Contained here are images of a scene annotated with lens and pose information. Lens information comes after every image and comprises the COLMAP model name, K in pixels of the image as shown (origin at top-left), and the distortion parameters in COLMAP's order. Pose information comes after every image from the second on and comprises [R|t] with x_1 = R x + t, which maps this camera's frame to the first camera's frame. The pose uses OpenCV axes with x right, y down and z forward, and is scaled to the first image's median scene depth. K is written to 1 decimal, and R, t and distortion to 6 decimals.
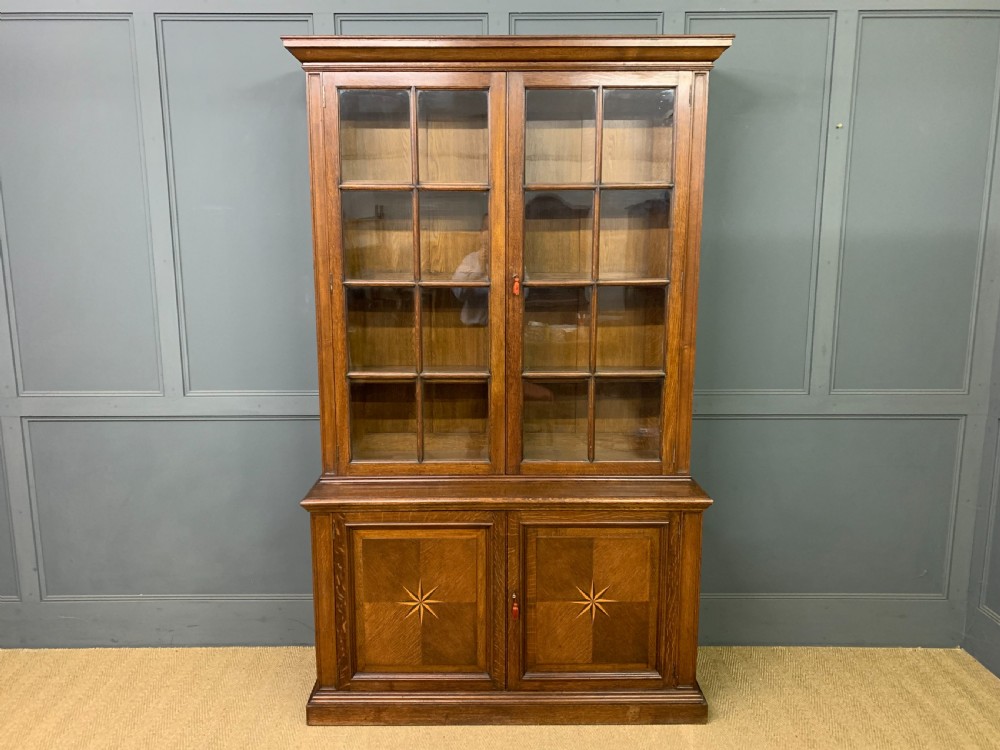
lens RADIAL K [[770.3, 0, 491.8], [0, 770.3, 367.3], [0, 0, 1]] dist [0.058181, -0.057982]
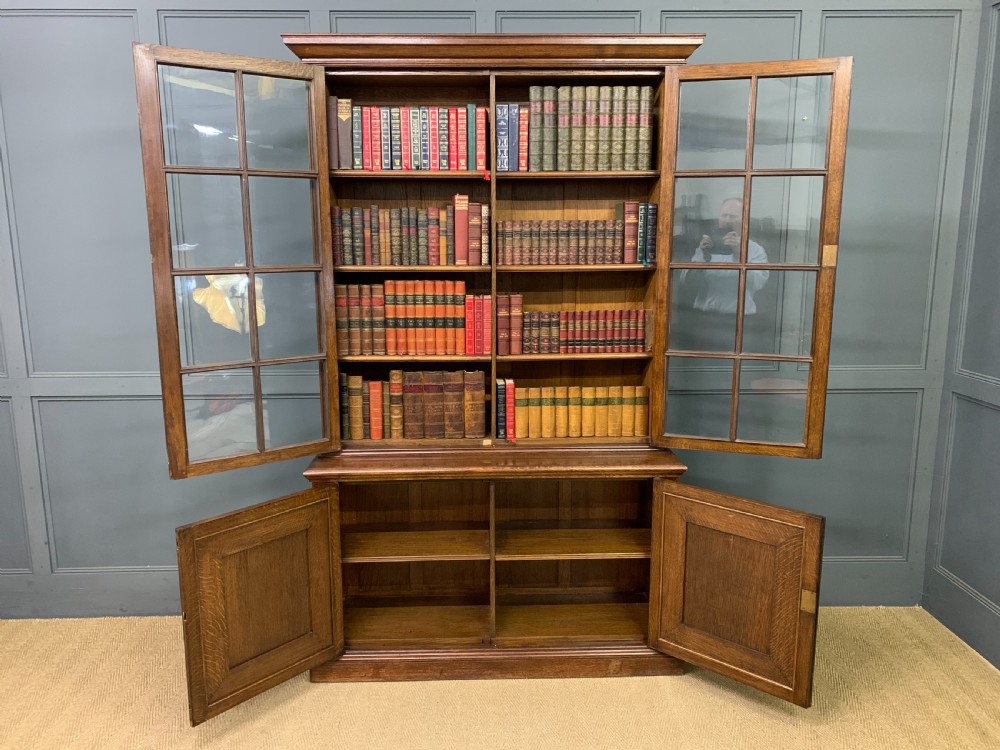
lens RADIAL K [[770.3, 0, 497.6], [0, 770.3, 367.0], [0, 0, 1]] dist [0.058181, -0.057982]
pose [[0.999740, -0.006275, 0.021913, -0.001381], [0.006058, 0.999932, 0.009970, 0.019209], [-0.021974, -0.009835, 0.999710, -0.067600]]
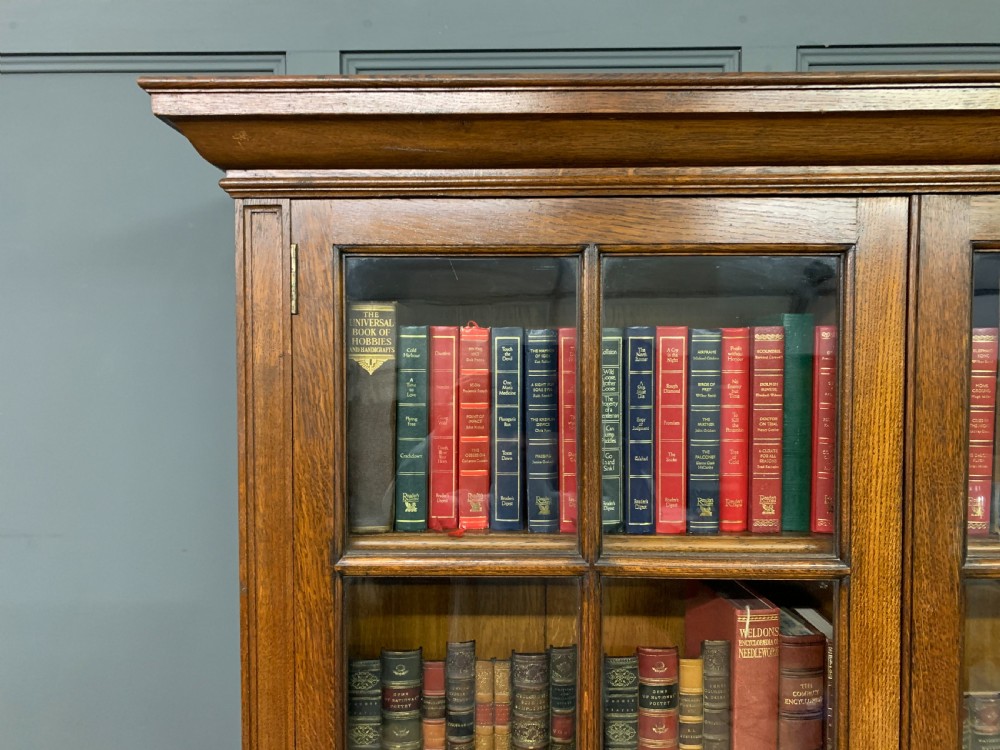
lens RADIAL K [[770.3, 0, 498.1], [0, 770.3, 374.8], [0, 0, 1]] dist [0.058181, -0.057982]
pose [[0.999993, -0.001975, 0.003026, -0.131067], [0.002323, 0.992806, -0.119715, -0.261620], [-0.002768, 0.119721, 0.992804, 0.672495]]
